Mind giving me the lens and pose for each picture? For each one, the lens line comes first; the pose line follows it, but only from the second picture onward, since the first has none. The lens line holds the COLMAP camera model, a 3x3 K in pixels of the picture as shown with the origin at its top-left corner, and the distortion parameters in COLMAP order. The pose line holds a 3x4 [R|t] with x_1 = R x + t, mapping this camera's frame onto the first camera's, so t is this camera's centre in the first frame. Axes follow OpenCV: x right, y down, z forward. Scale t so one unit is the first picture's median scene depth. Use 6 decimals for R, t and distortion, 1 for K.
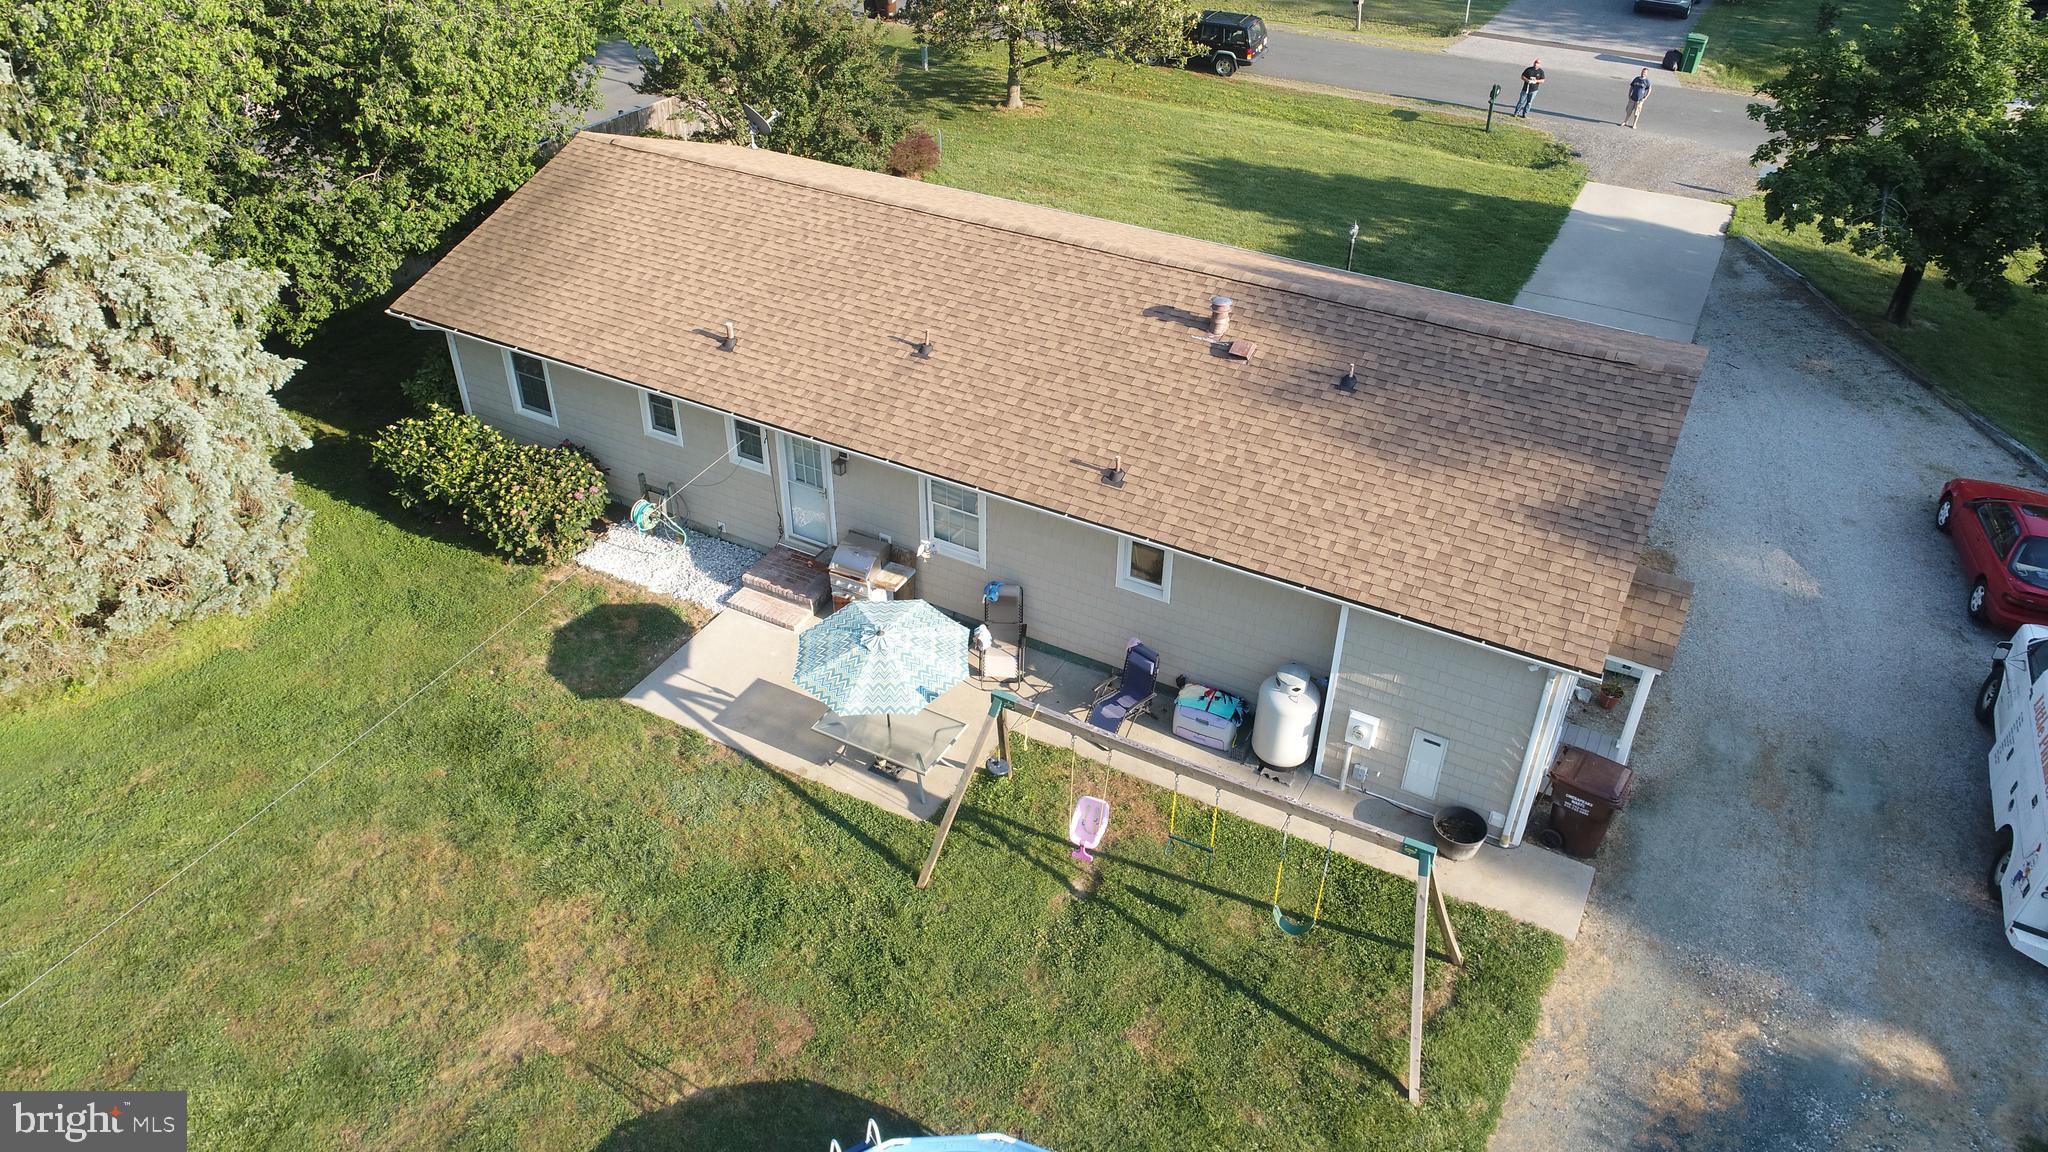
lens RADIAL K [[1380.2, 0, 1028.4], [0, 1380.2, 578.8], [0, 0, 1]] dist [0.000660, 0.004763]
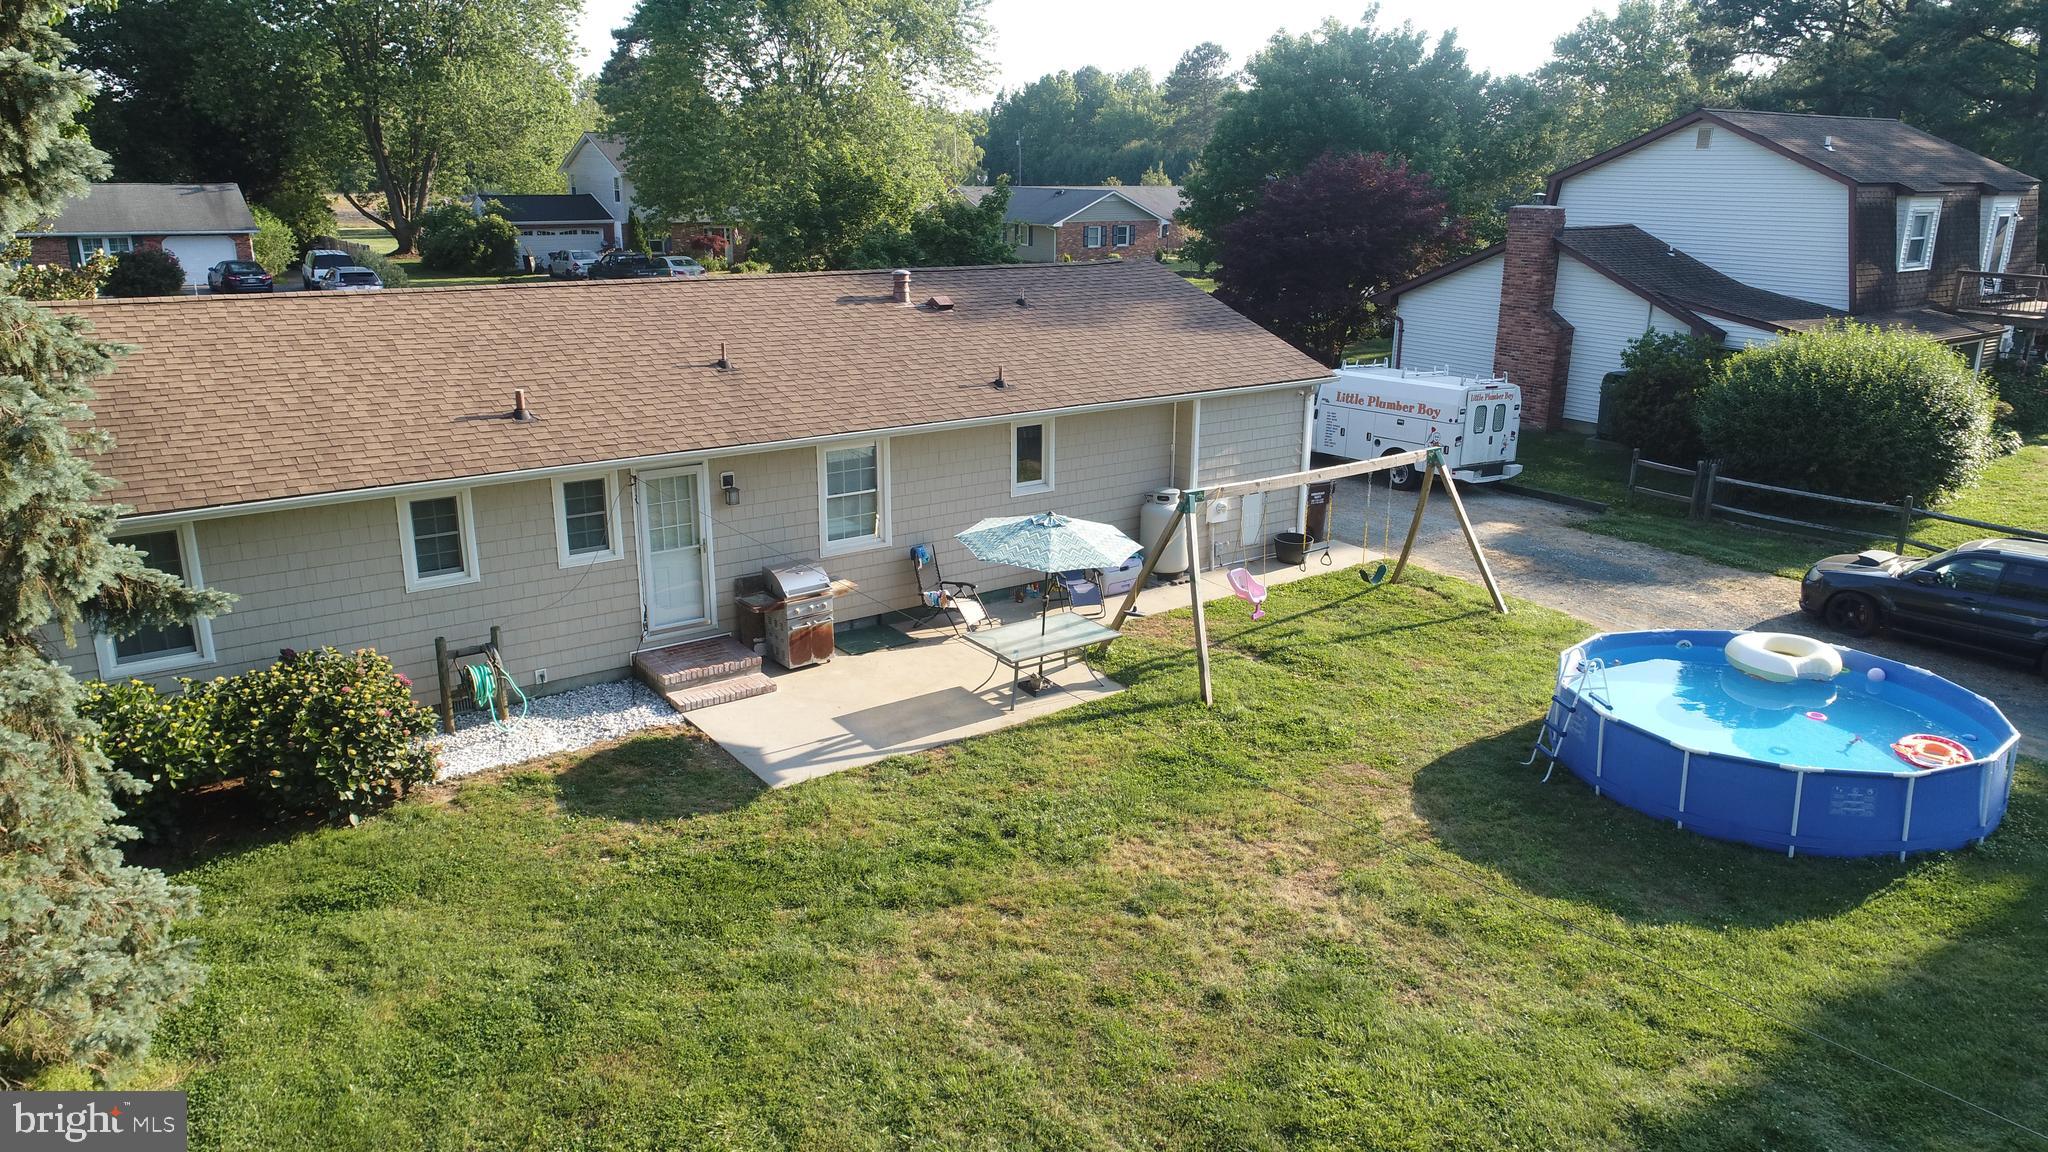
lens RADIAL K [[1380.2, 0, 1028.4], [0, 1380.2, 578.8], [0, 0, 1]] dist [0.000660, 0.004763]
pose [[0.389640, -0.250932, 0.886123, -0.943498], [0.521302, 0.853282, 0.012408, 0.059279], [-0.759226, 0.457103, 0.463284, 0.557350]]
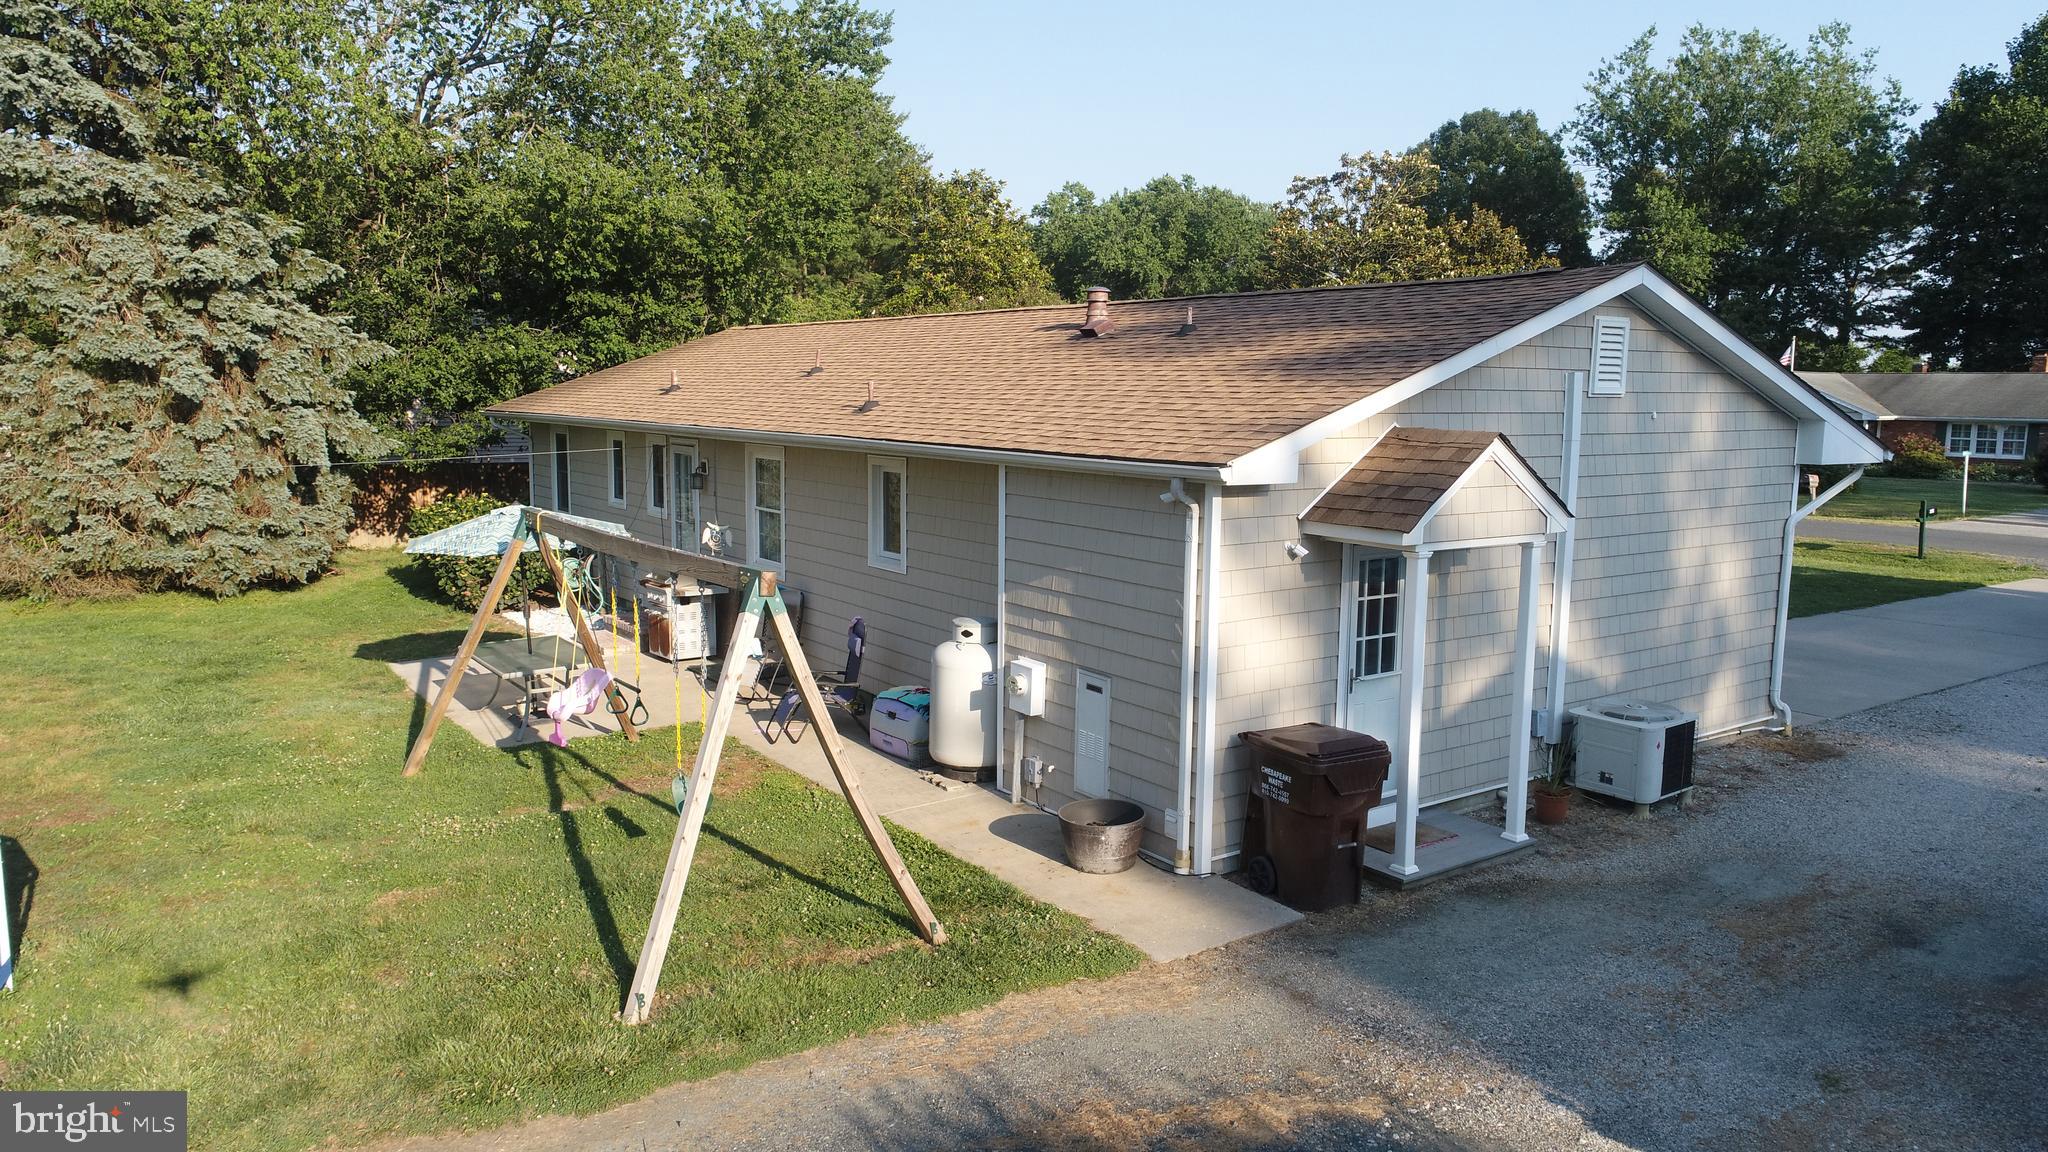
lens RADIAL K [[1380.2, 0, 1028.4], [0, 1380.2, 578.8], [0, 0, 1]] dist [0.000660, 0.004763]
pose [[0.899611, 0.057710, -0.432862, 0.519351], [-0.245244, 0.886921, -0.391441, 0.319695], [0.361324, 0.458302, 0.812037, 0.430042]]
